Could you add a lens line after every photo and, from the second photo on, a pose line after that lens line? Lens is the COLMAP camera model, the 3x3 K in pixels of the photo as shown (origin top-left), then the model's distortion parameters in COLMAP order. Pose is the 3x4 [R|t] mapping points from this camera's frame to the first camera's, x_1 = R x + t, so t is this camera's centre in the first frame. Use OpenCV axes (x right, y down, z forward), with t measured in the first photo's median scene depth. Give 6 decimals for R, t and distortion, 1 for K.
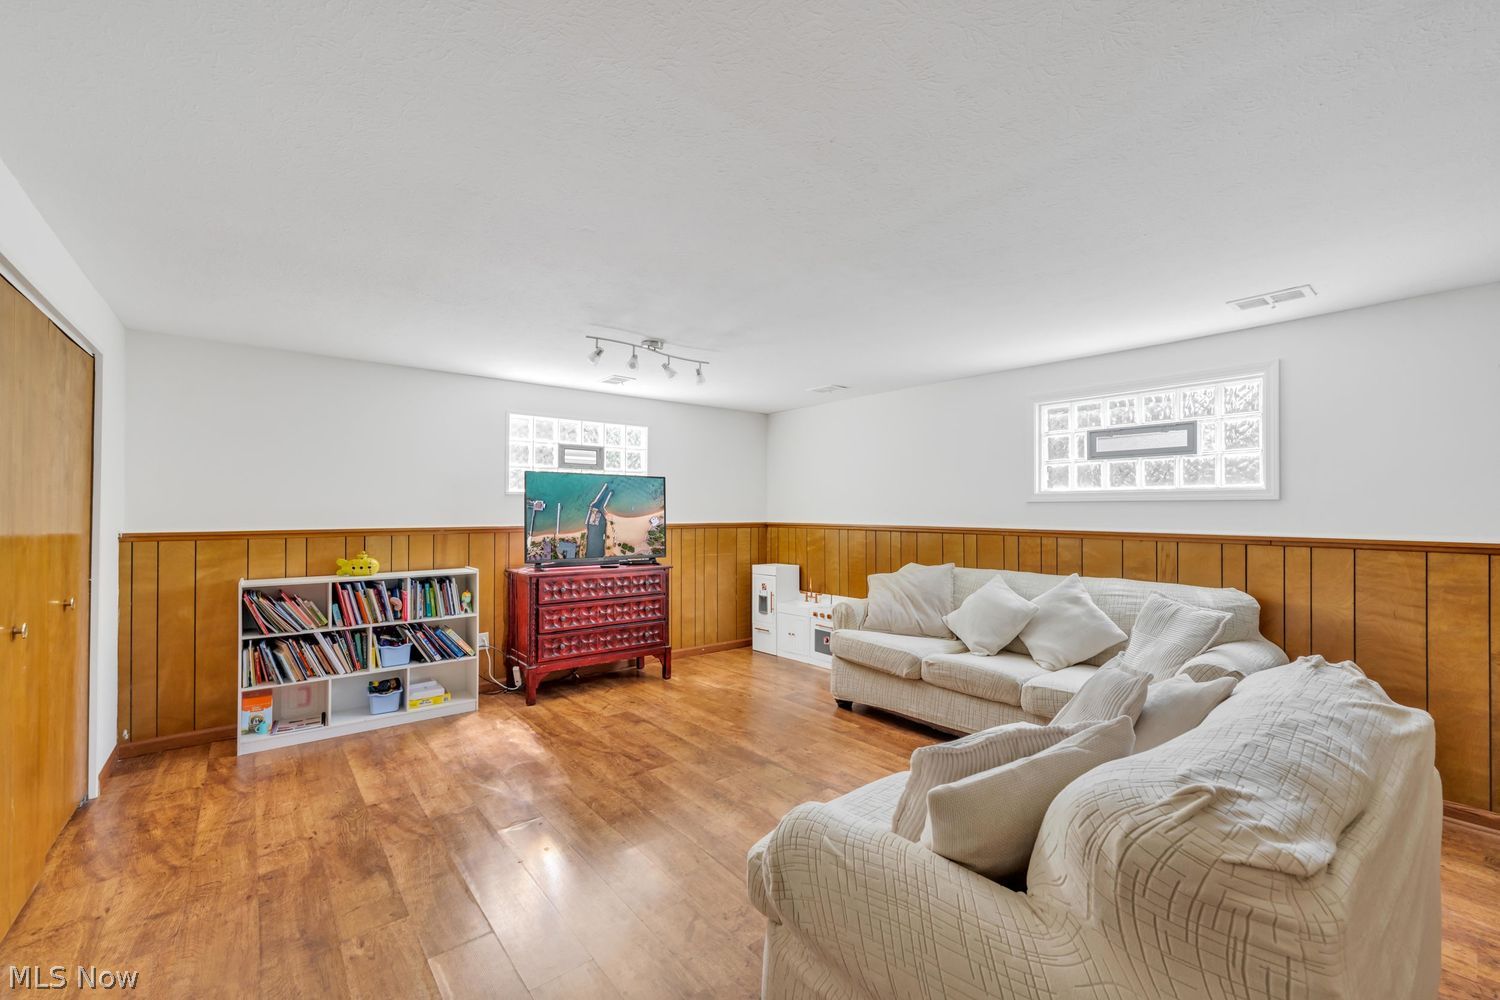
lens RADIAL K [[622.1, 0, 752.3], [0, 622.1, 499.3], [0, 0, 1]] dist [0.001445, 0.000000]
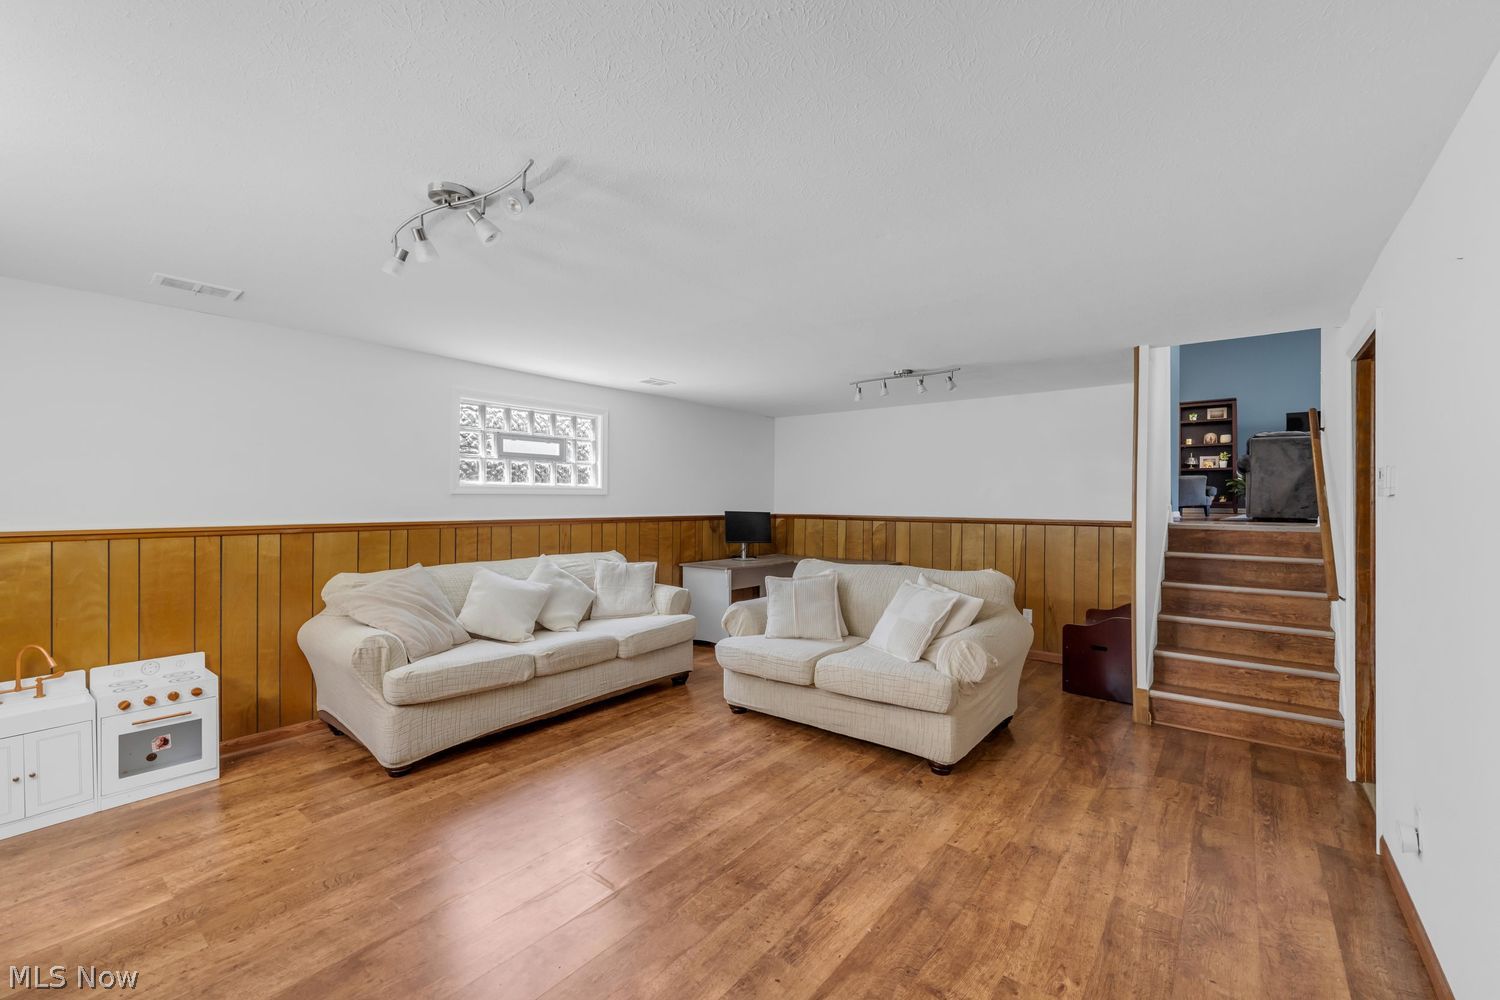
lens RADIAL K [[622.1, 0, 752.3], [0, 622.1, 499.3], [0, 0, 1]] dist [0.001445, 0.000000]
pose [[-0.224555, -0.004202, 0.974452, -0.714851], [-0.019502, 0.999810, -0.000183, 0.004579], [-0.974266, -0.019045, -0.224595, 0.840995]]
